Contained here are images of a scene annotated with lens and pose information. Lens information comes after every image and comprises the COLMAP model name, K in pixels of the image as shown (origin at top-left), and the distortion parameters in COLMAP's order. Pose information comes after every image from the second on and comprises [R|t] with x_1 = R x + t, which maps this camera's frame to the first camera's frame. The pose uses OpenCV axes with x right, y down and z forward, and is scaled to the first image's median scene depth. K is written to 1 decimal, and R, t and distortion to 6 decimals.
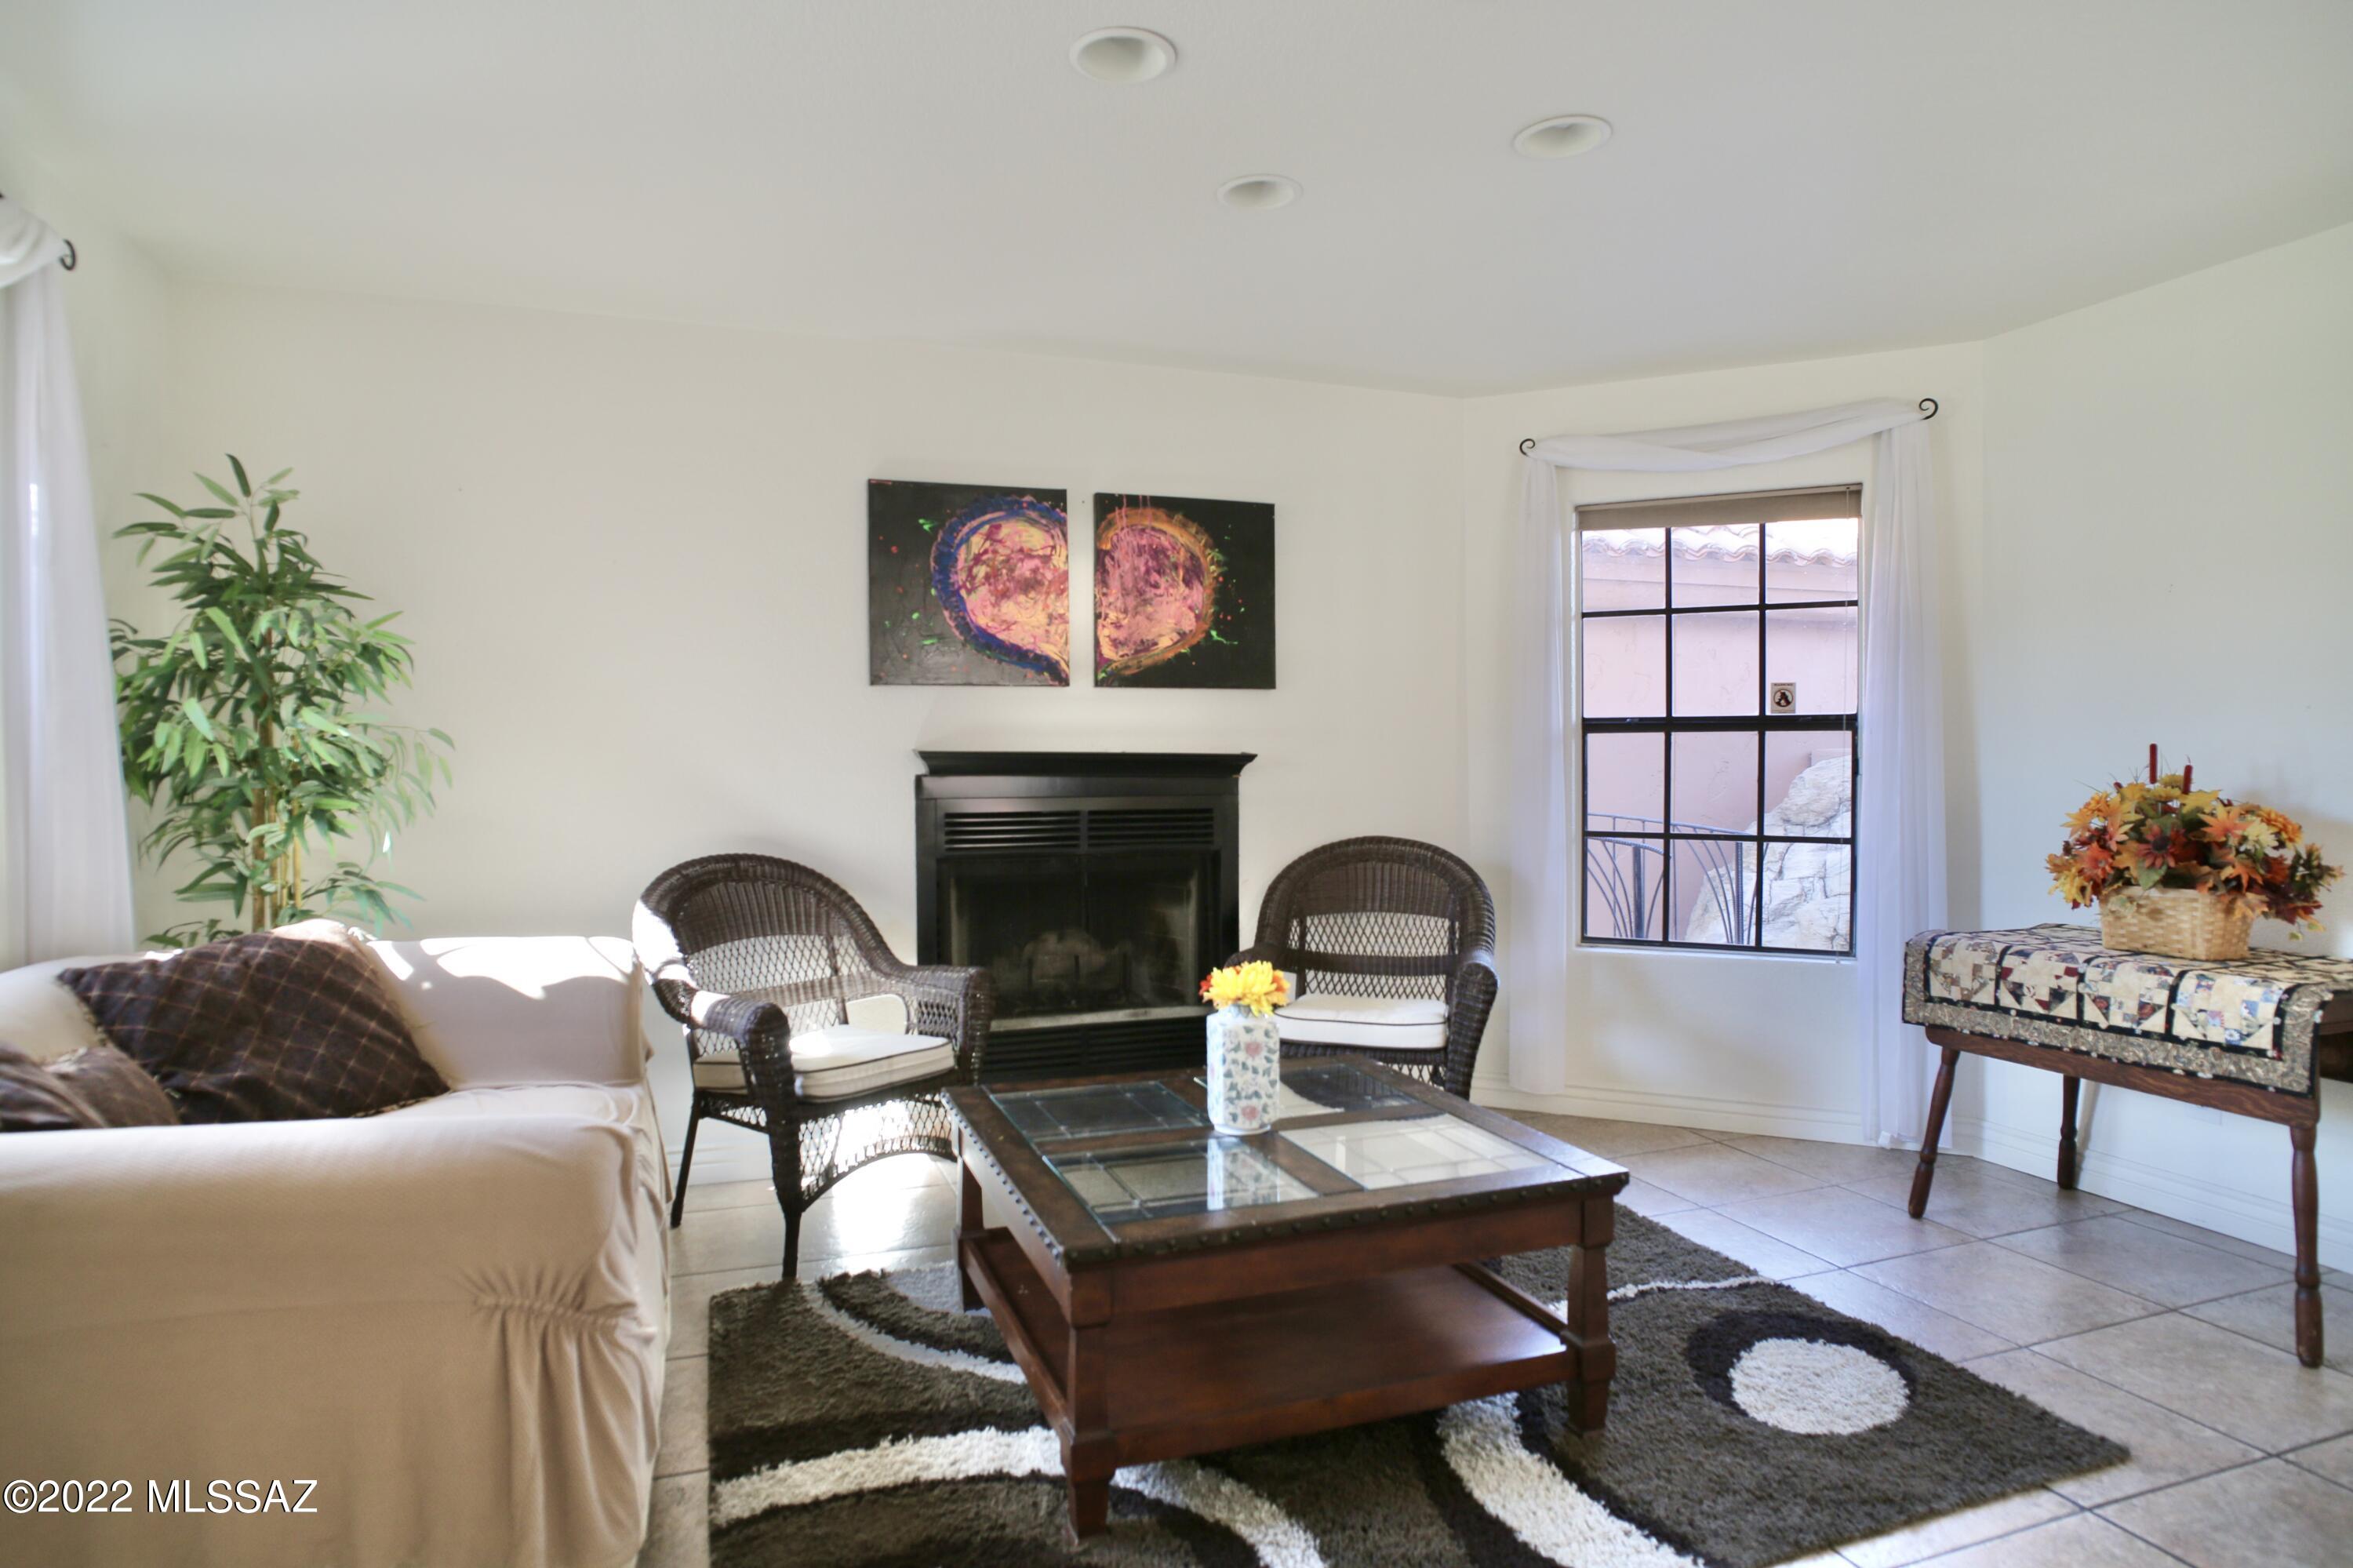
lens RADIAL K [[1351.3, 0, 1177.0], [0, 1351.3, 778.7], [0, 0, 1]] dist [-0.052265, 0.031950]
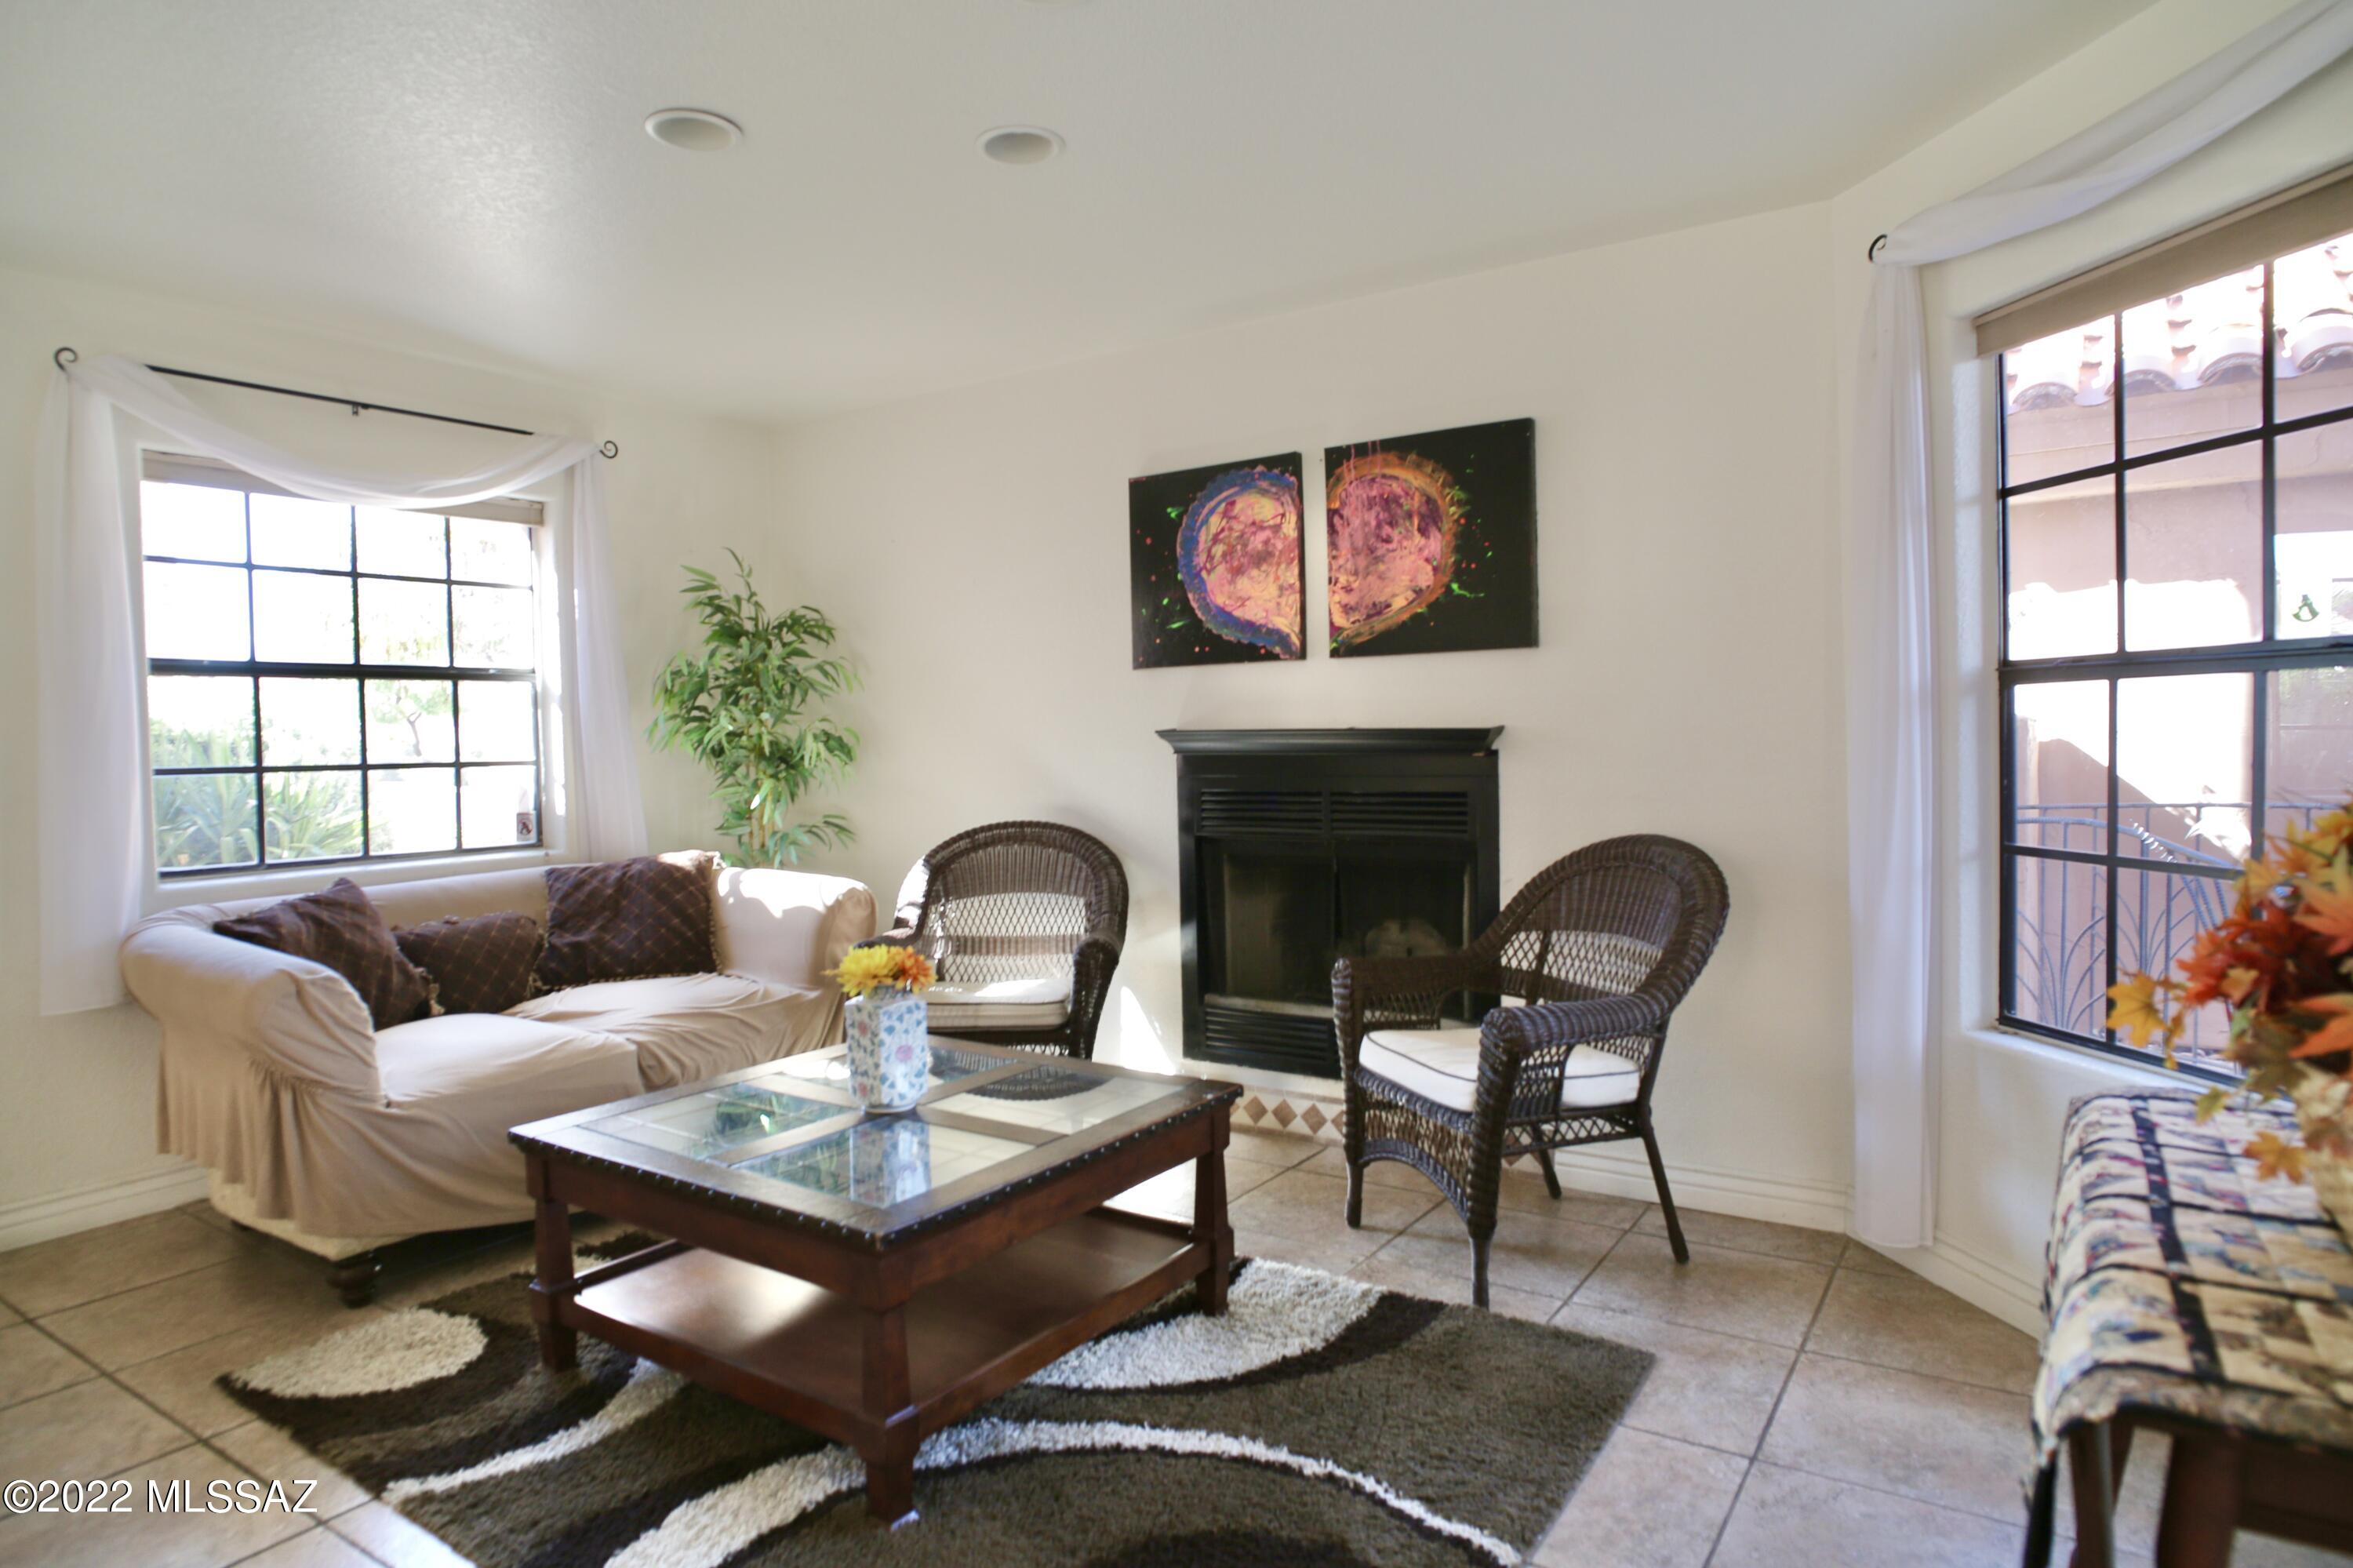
lens RADIAL K [[1351.3, 0, 1177.0], [0, 1351.3, 778.7], [0, 0, 1]] dist [-0.052265, 0.031950]
pose [[0.587031, 0.018581, -0.809351, 0.630889], [0.004573, 0.999645, 0.026267, -0.010082], [0.809551, -0.019120, 0.586738, 0.369296]]
